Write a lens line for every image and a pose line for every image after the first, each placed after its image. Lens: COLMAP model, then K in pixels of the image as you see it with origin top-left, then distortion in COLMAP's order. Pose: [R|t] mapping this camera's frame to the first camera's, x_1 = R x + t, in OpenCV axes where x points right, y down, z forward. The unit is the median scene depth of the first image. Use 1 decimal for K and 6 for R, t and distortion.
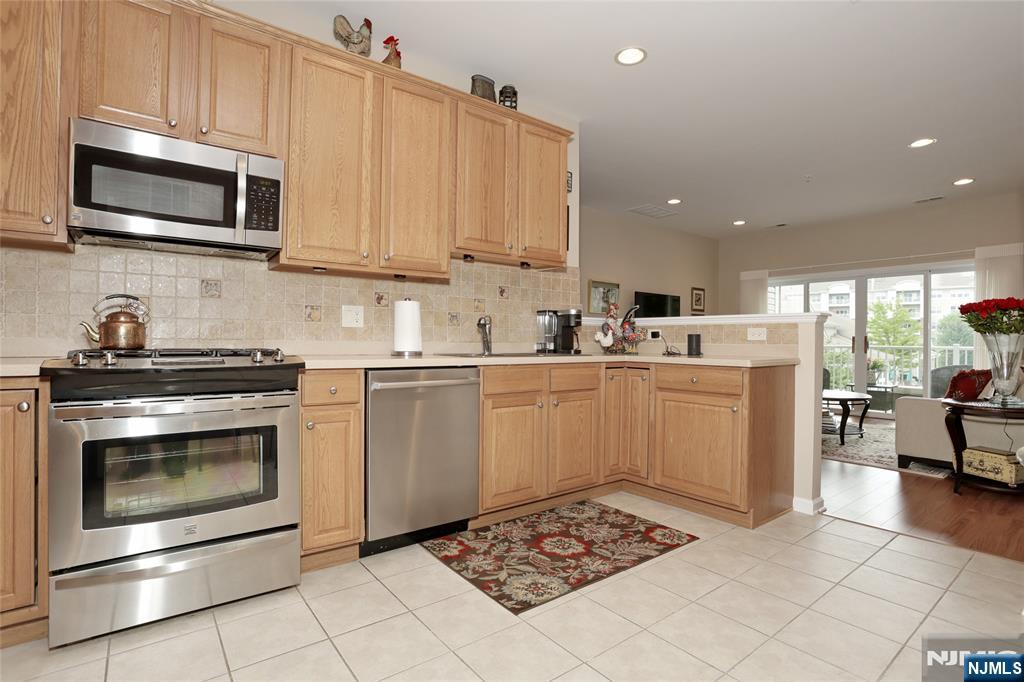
lens RADIAL K [[493.0, 0, 509.9], [0, 493.0, 344.0], [0, 0, 1]] dist [-0.042830, 0.008924]
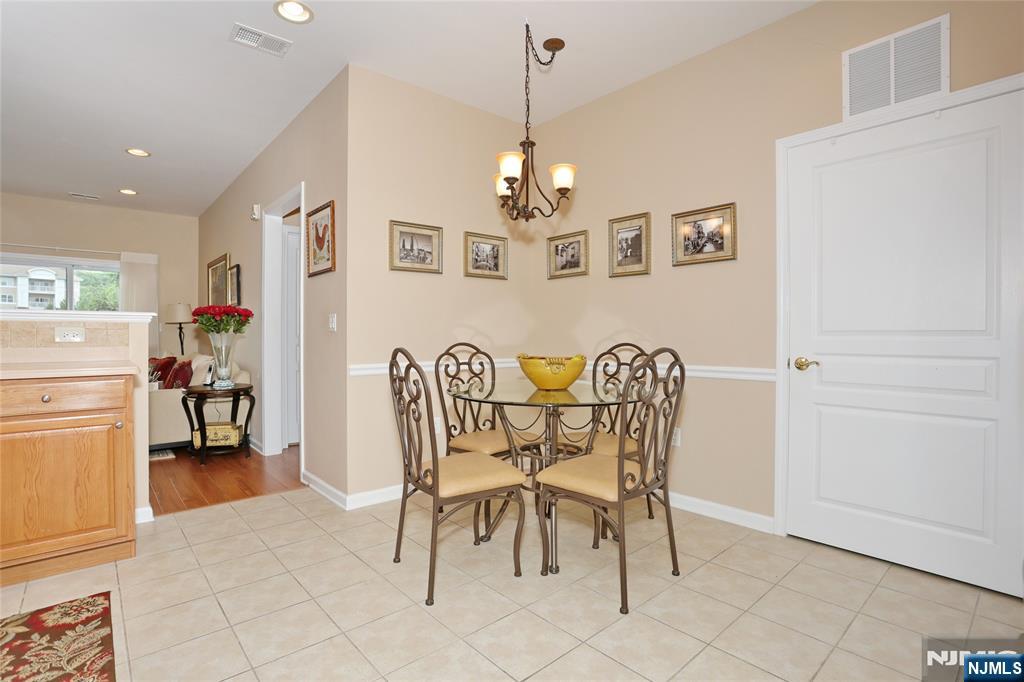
lens RADIAL K [[493.0, 0, 509.1], [0, 493.0, 337.6], [0, 0, 1]] dist [-0.042830, 0.008924]
pose [[-0.066729, -0.014202, 0.997670, -0.410165], [0.006077, 0.999874, 0.014640, -0.026605], [-0.997753, 0.007040, -0.066634, 0.368593]]
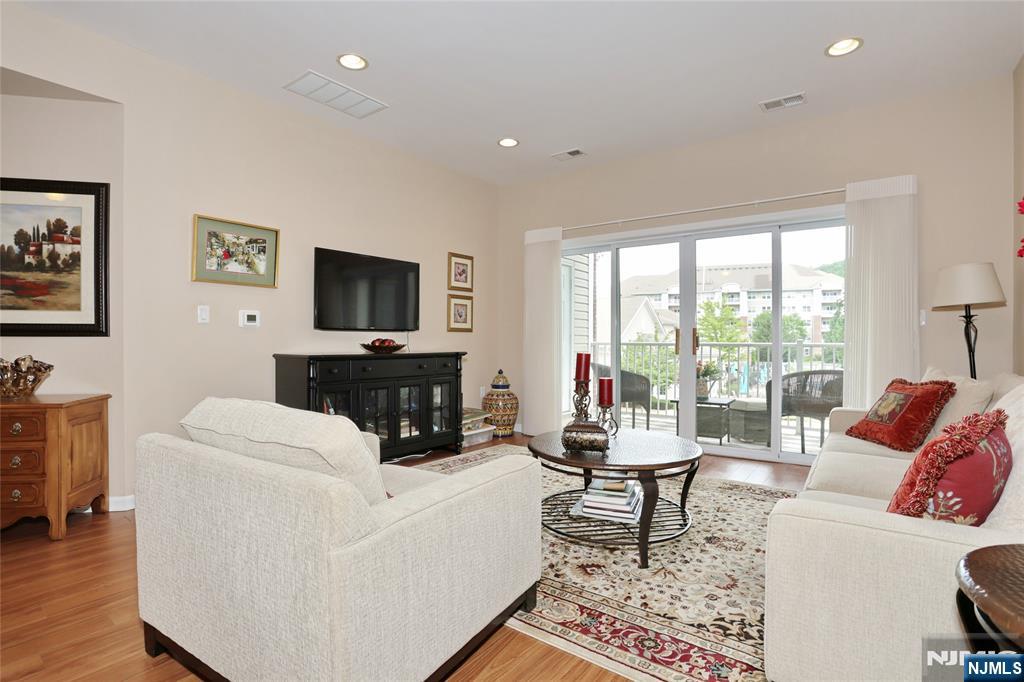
lens RADIAL K [[493.0, 0, 514.1], [0, 493.0, 338.0], [0, 0, 1]] dist [-0.042830, 0.008924]
pose [[0.962379, -0.006447, 0.271634, 0.805164], [0.008679, 0.999938, -0.007017, -0.001496], [-0.271572, 0.009111, 0.962375, 1.069148]]
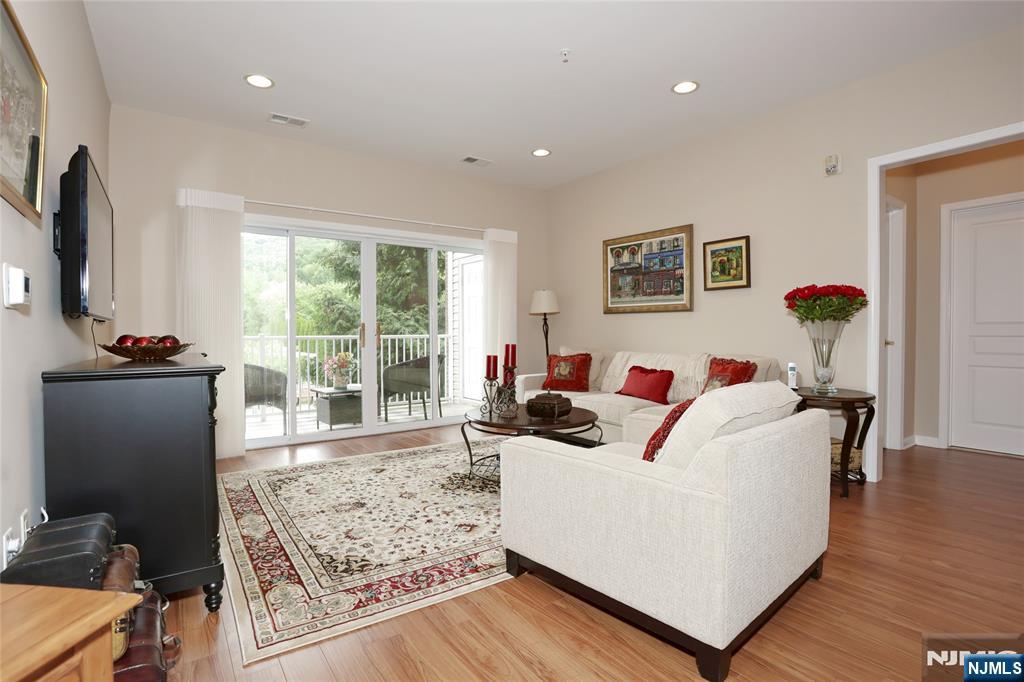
lens RADIAL K [[493.0, 0, 506.9], [0, 493.0, 343.1], [0, 0, 1]] dist [-0.042830, 0.008924]
pose [[0.034478, -0.032593, 0.998874, 0.014582], [0.014999, 0.999372, 0.032092, -0.017963], [-0.999293, 0.013876, 0.034945, 1.941462]]
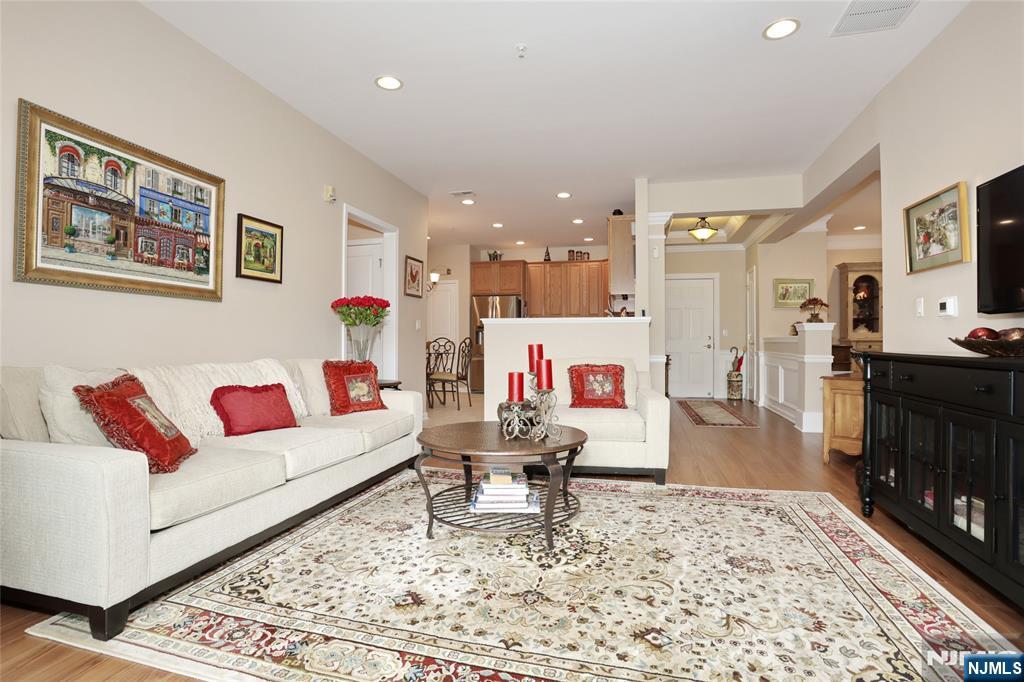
lens RADIAL K [[493.0, 0, 508.8], [0, 493.0, 337.7], [0, 0, 1]] dist [-0.042830, 0.008924]
pose [[-0.790708, -0.014041, -0.612033, 1.822395], [-0.015077, 0.999880, -0.003461, 0.015670], [0.612008, 0.006492, -0.790825, 2.693039]]
